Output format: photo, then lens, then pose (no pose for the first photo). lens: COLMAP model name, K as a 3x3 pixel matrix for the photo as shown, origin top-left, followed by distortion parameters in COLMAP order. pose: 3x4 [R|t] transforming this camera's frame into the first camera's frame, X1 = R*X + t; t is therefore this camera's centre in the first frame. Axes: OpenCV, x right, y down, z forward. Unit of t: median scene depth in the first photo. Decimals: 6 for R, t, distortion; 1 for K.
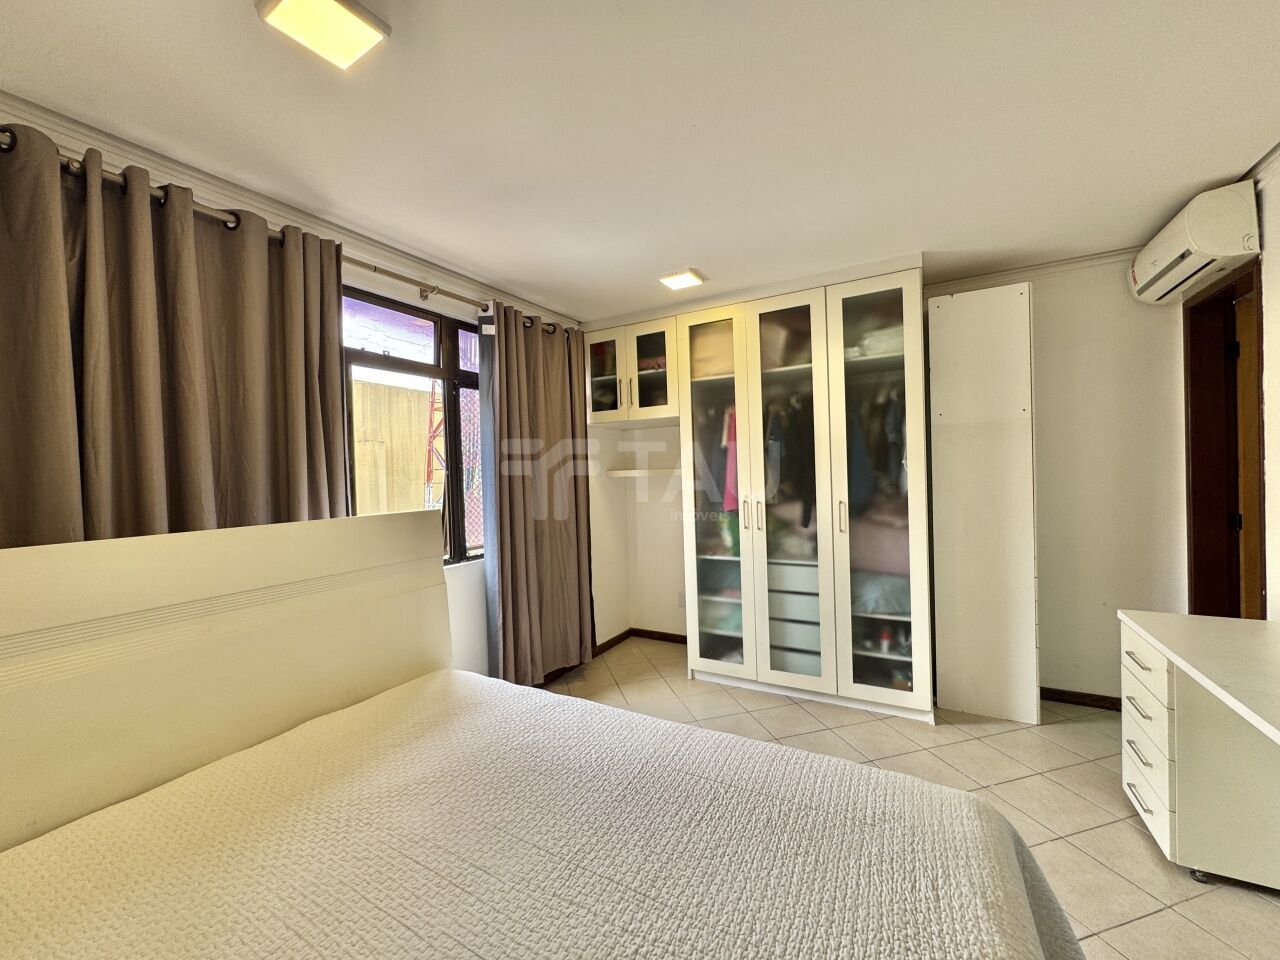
lens RADIAL K [[513.0, 0, 643.8], [0, 513.0, 481.8], [0, 0, 1]] dist [-0.003648, 0.000406]
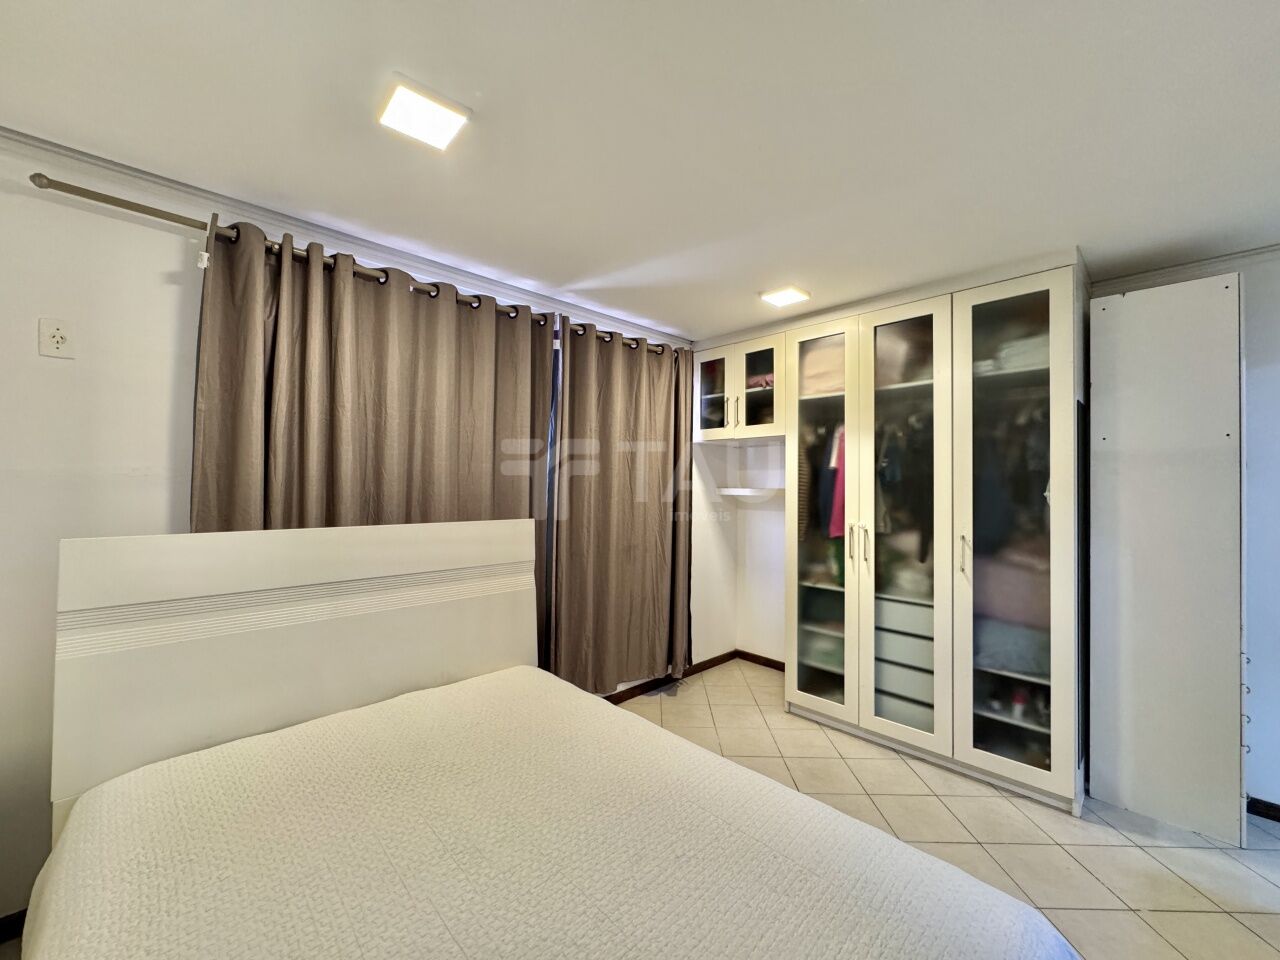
lens RADIAL K [[513.0, 0, 643.3], [0, 513.0, 481.8], [0, 0, 1]] dist [-0.003648, 0.000406]
pose [[0.957947, 0.038887, -0.284297, 0.106172], [-0.045277, 0.998847, -0.015936, -0.015307], [0.283350, 0.028138, 0.958604, 0.004216]]
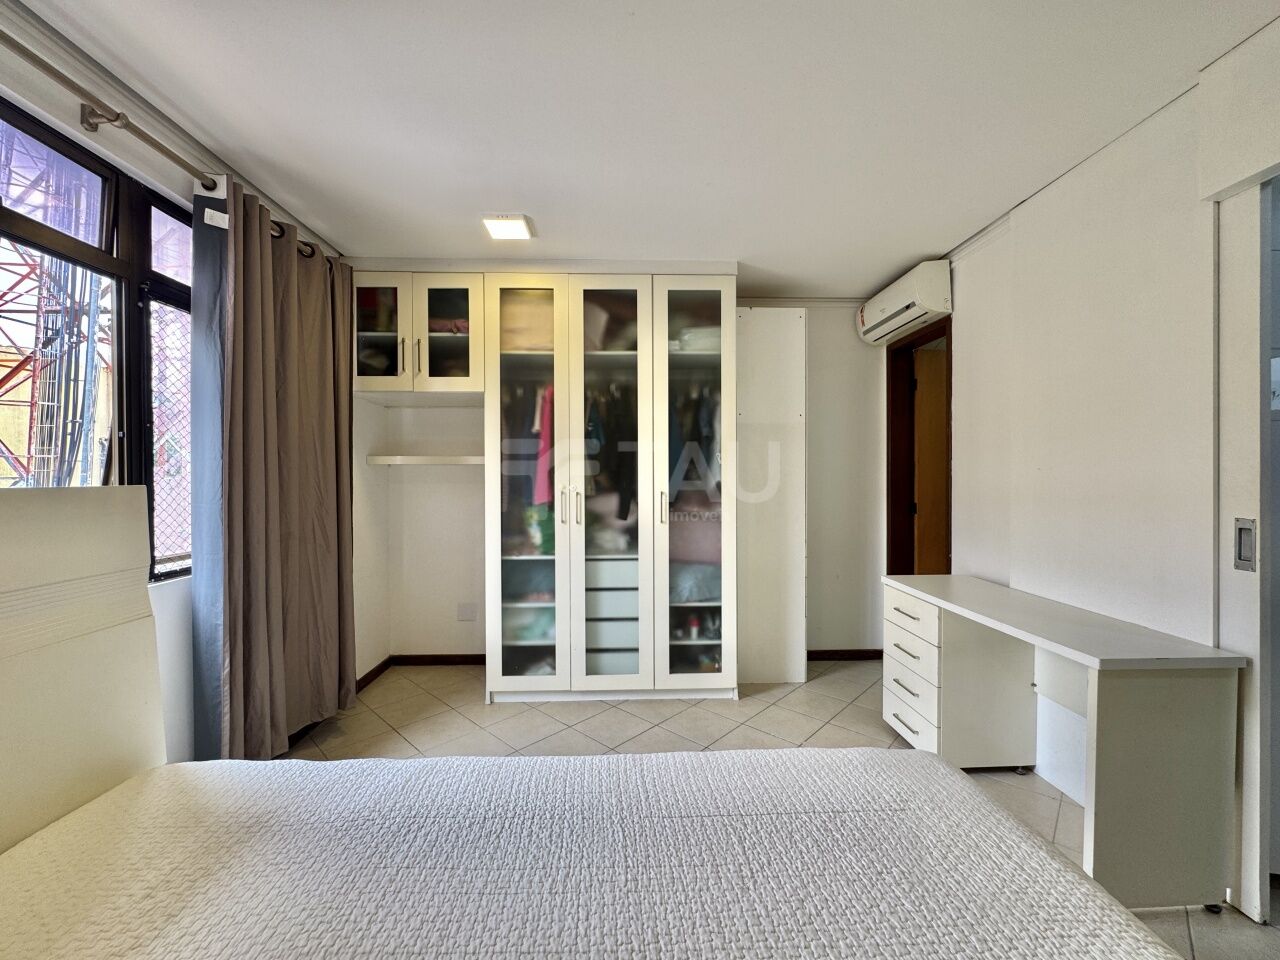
lens RADIAL K [[513.0, 0, 644.9], [0, 513.0, 481.3], [0, 0, 1]] dist [-0.003648, 0.000406]
pose [[0.854127, 0.023566, 0.519531, -0.162971], [-0.013723, 0.999646, -0.022784, 0.040148], [-0.519884, 0.012330, 0.854148, 0.166697]]
